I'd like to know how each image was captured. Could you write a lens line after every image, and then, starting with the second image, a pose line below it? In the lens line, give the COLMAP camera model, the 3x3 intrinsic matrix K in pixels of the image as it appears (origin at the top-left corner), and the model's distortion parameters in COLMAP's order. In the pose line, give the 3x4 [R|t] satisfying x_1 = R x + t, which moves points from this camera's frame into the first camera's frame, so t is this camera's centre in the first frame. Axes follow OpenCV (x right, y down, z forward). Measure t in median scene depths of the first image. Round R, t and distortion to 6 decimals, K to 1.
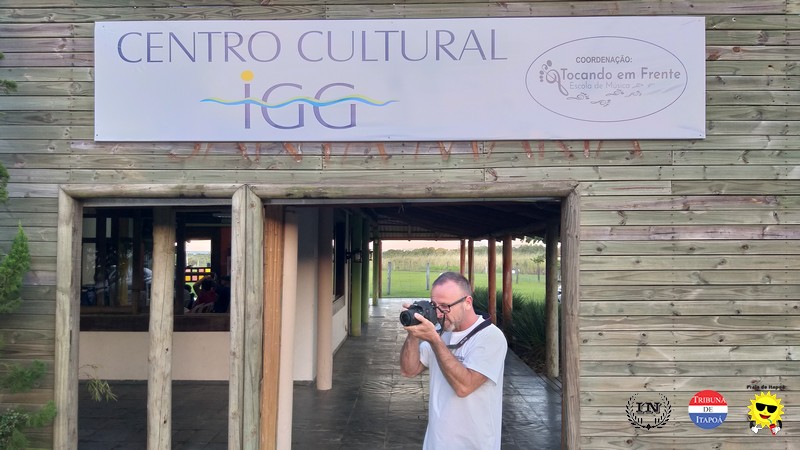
lens RADIAL K [[623.7, 0, 400.0], [0, 623.7, 222.8], [0, 0, 1]] dist [0.014770, -0.057541]
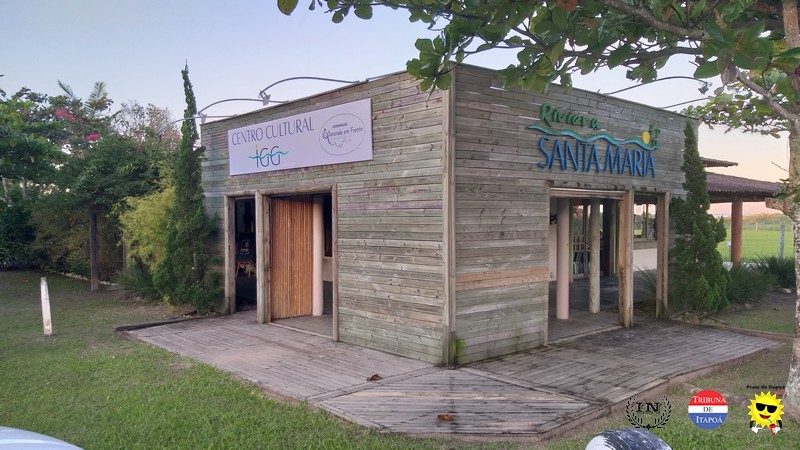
lens RADIAL K [[623.7, 0, 399.8], [0, 623.7, 230.8], [0, 0, 1]] dist [0.014770, -0.057541]
pose [[0.687054, 0.012441, -0.726500, 1.997007], [0.040215, 0.997670, 0.055116, -0.011241], [0.725493, -0.067084, 0.684953, -0.332075]]
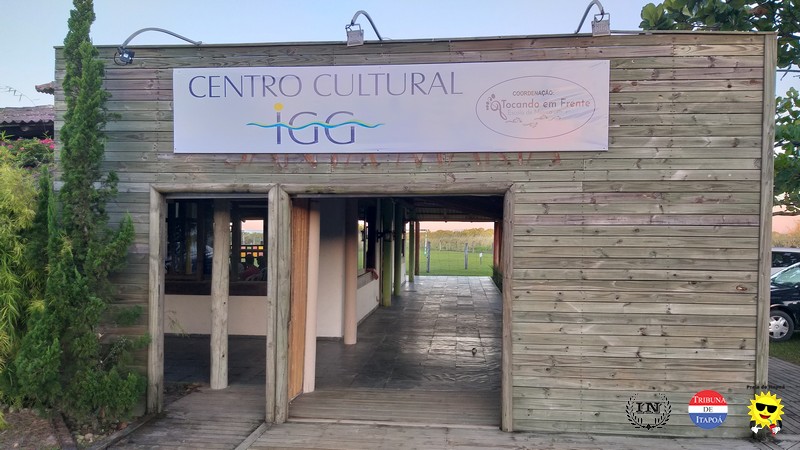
lens RADIAL K [[623.7, 0, 401.1], [0, 623.7, 224.9], [0, 0, 1]] dist [0.014770, -0.057541]
pose [[0.996649, 0.006147, -0.081562, 0.149008], [-0.003320, 0.999391, 0.034744, -0.018516], [0.081726, -0.034356, 0.996063, -0.394315]]
